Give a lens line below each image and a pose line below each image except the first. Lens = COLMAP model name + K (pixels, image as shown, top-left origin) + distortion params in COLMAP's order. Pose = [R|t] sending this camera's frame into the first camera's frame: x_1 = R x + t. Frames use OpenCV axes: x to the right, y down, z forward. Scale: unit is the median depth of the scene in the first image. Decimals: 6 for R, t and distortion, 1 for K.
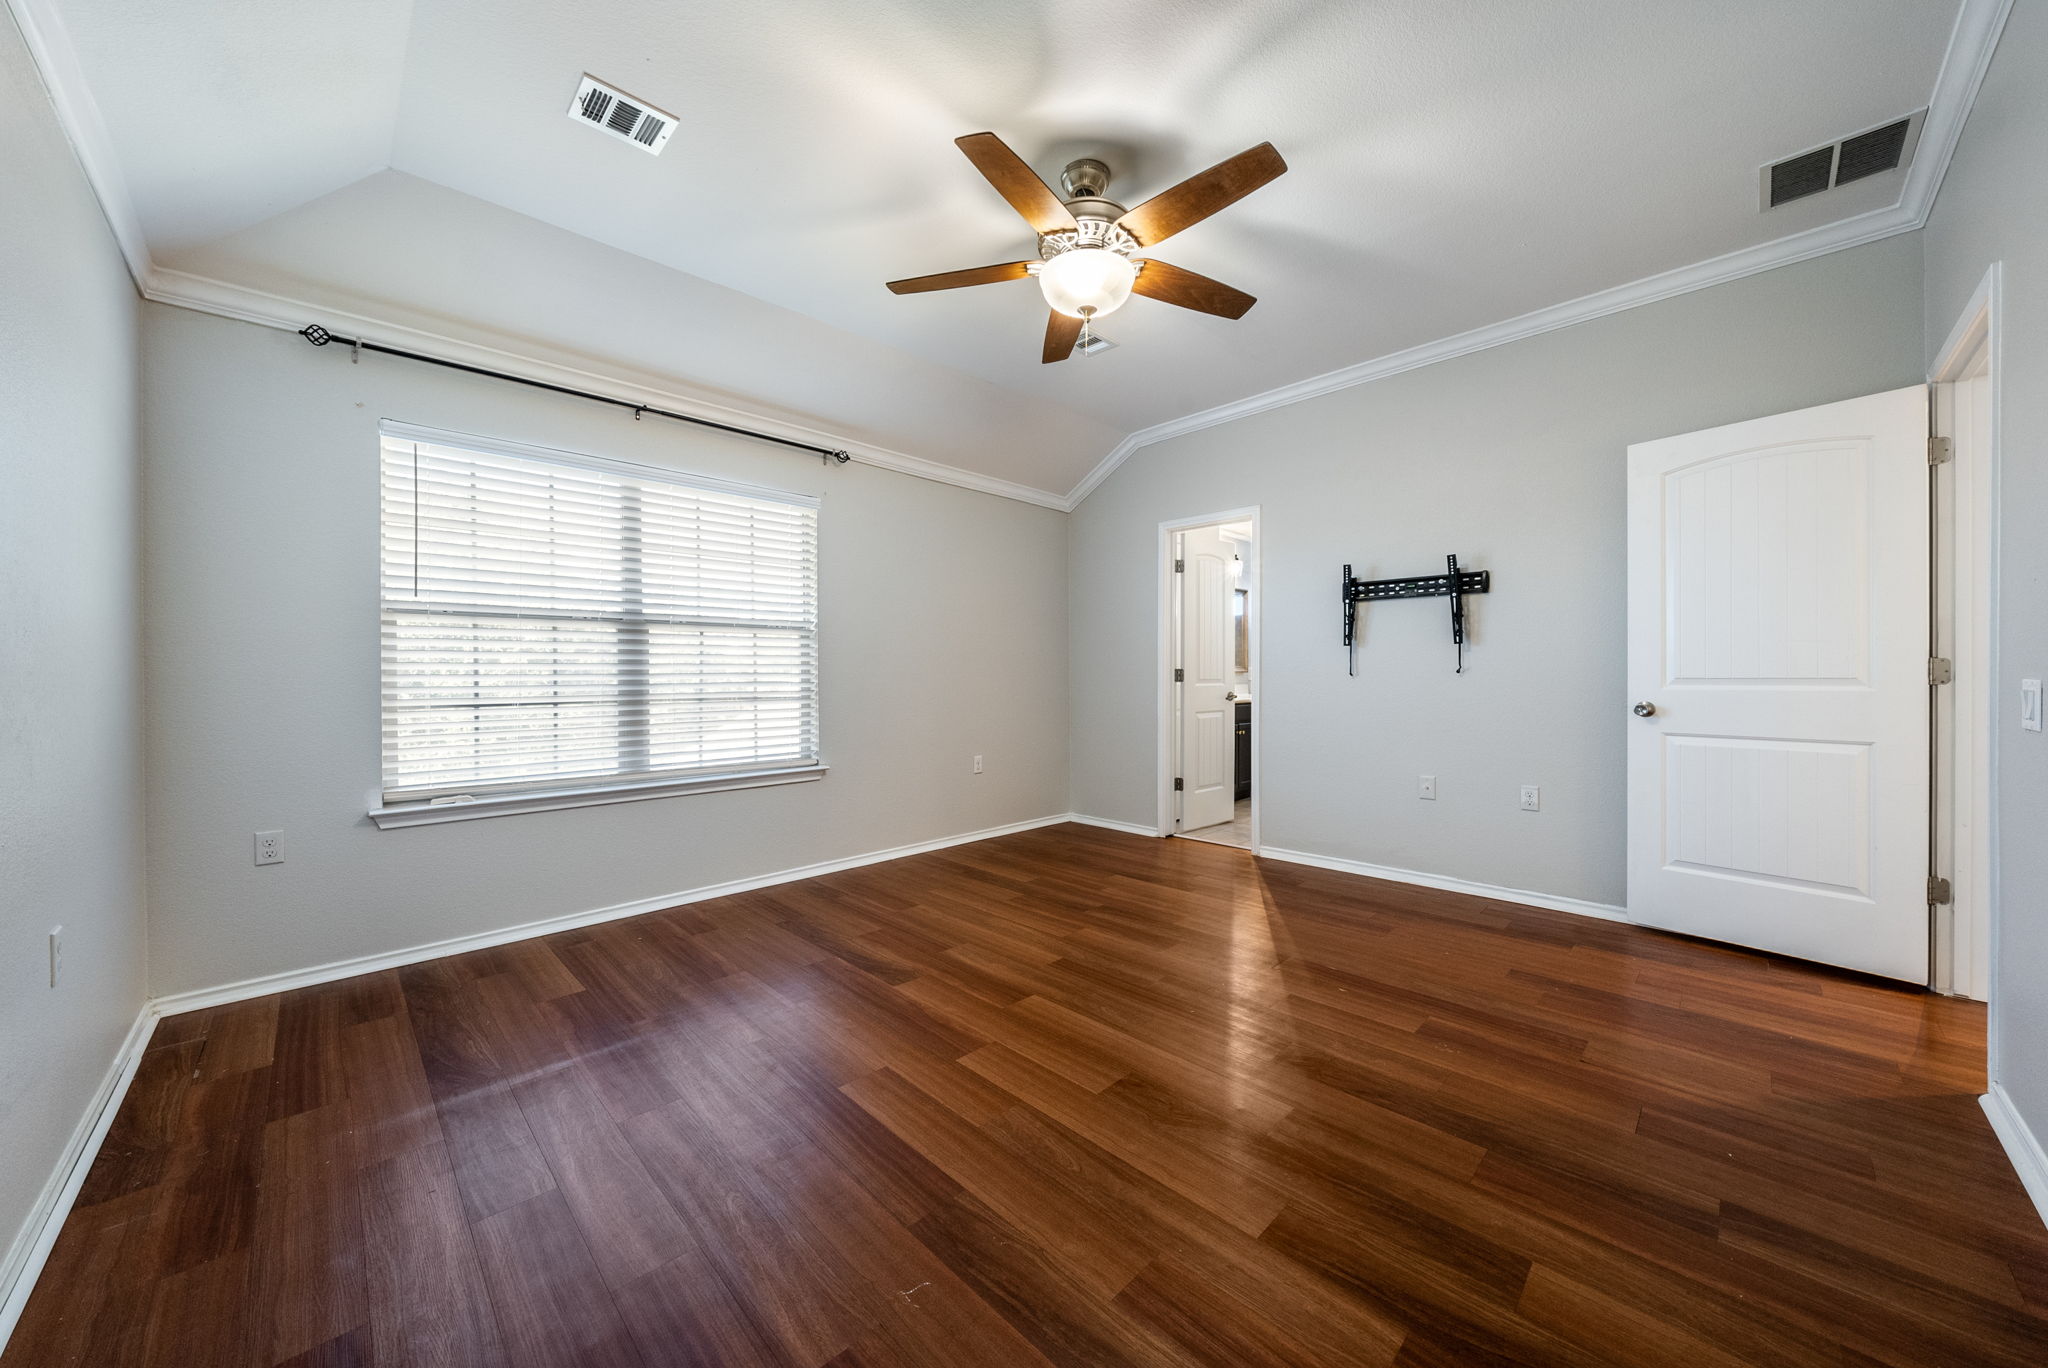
lens RADIAL K [[722.8, 0, 1065.8], [0, 722.8, 681.6], [0, 0, 1]] dist [-0.003046, 0.000936]
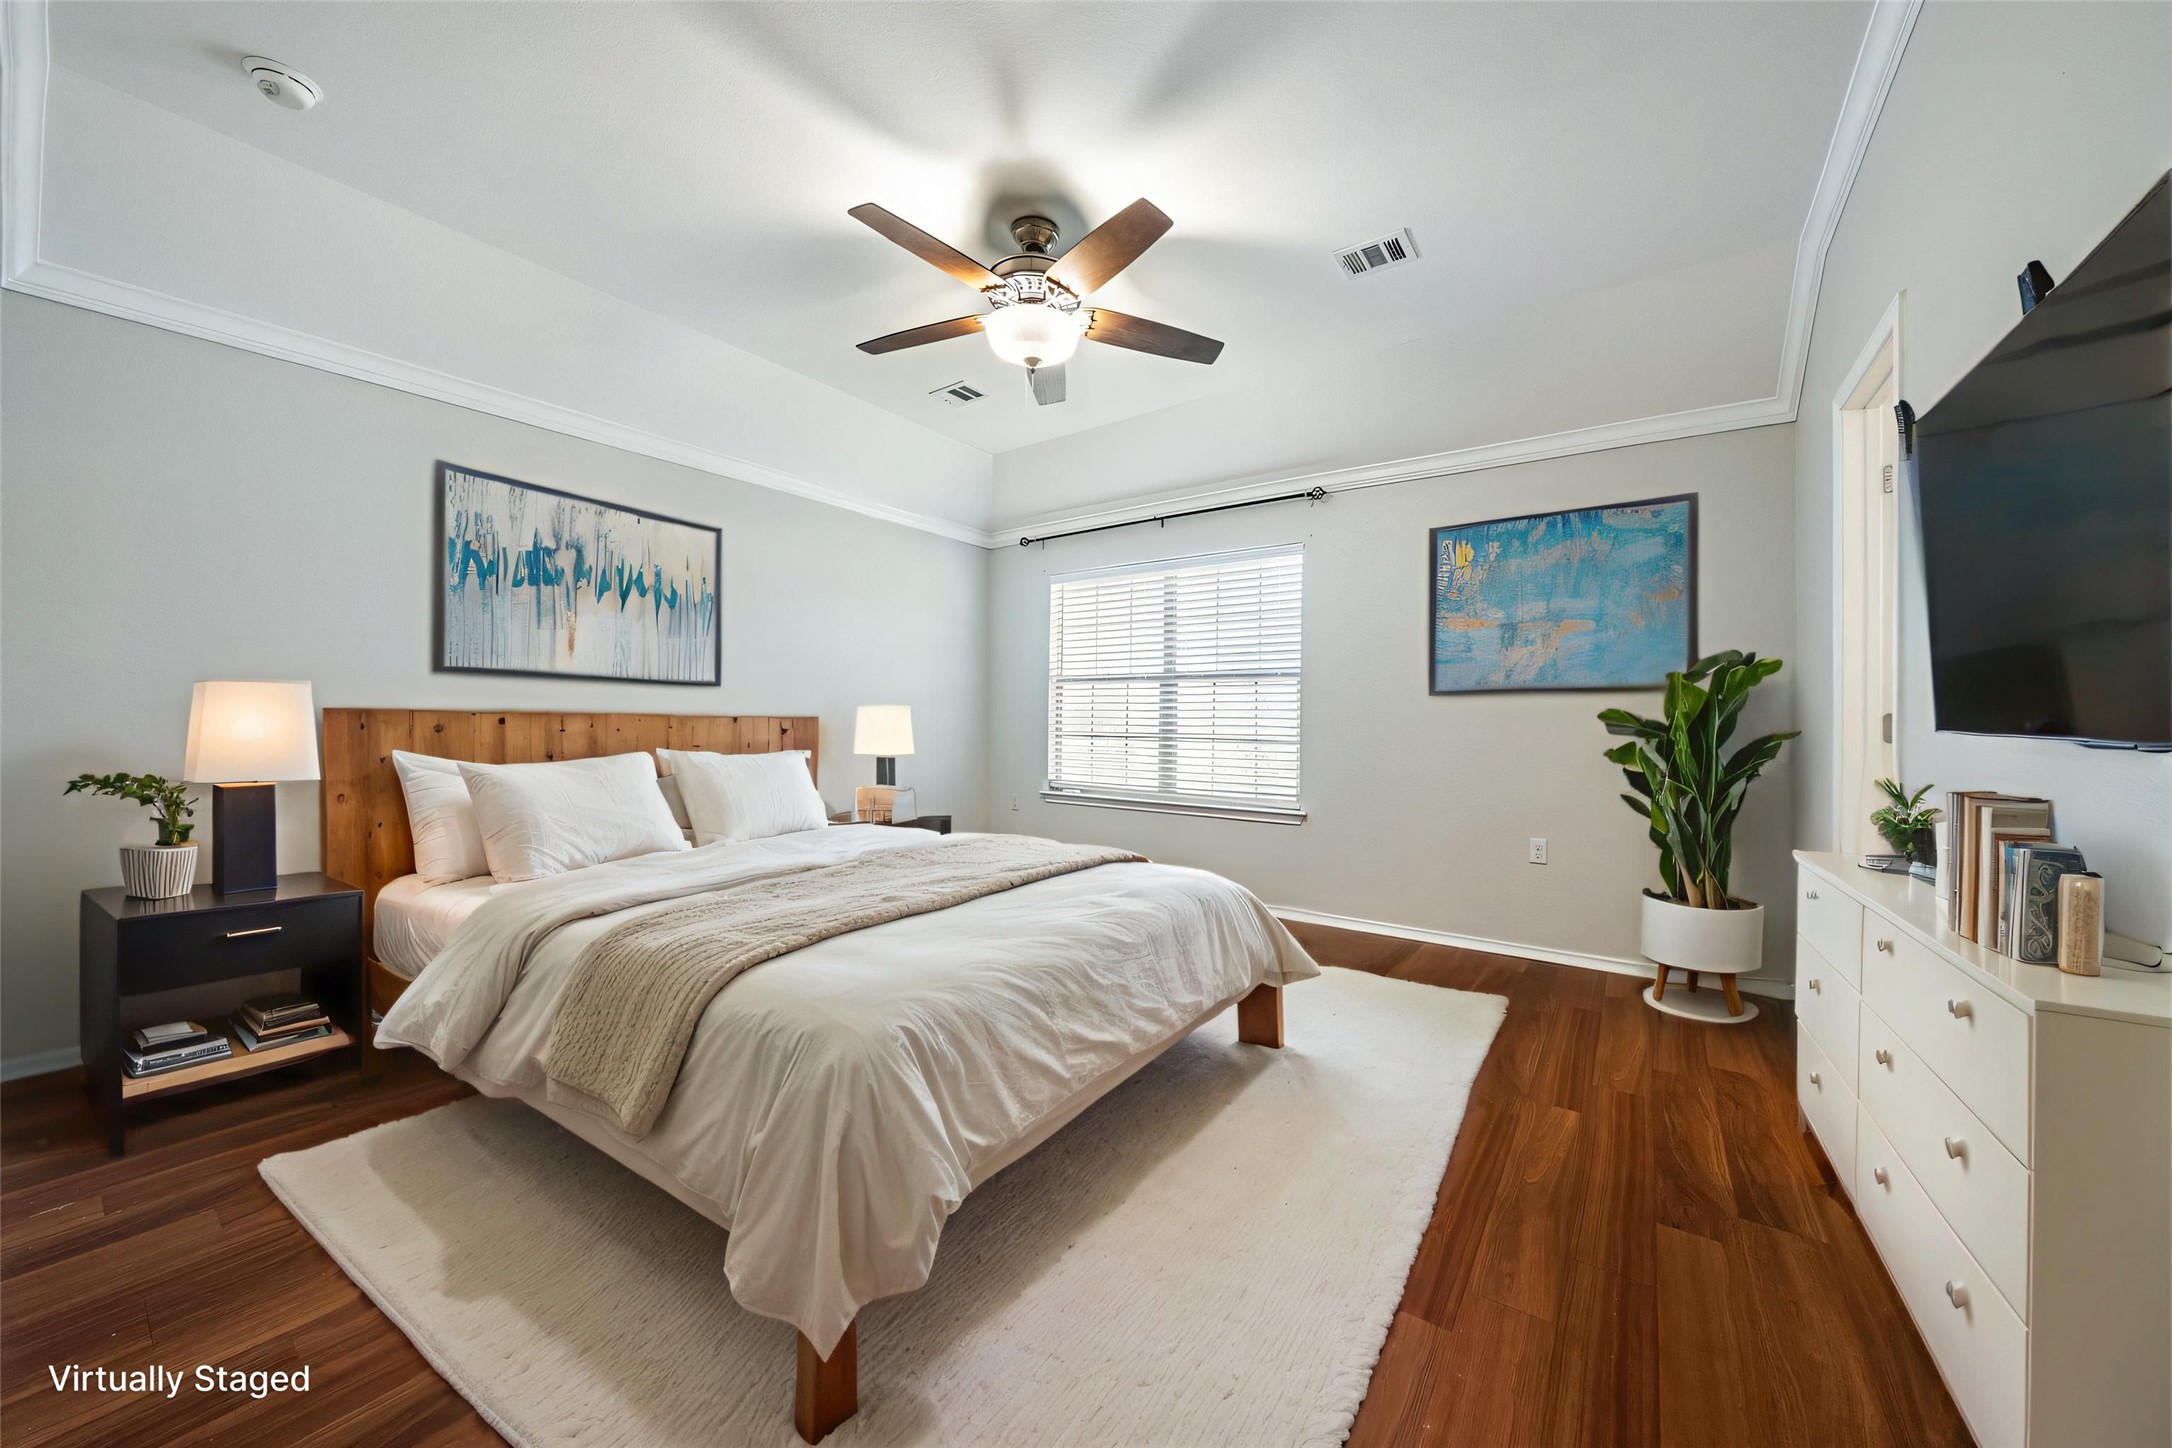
lens RADIAL K [[766.6, 0, 1079.7], [0, 766.6, 712.3], [0, 0, 1]] dist [-0.003046, 0.000936]
pose [[0.138681, -0.002971, -0.990333, 0.776567], [-0.019928, 0.999785, -0.005789, -0.008426], [0.990137, 0.020538, 0.138592, 0.646502]]
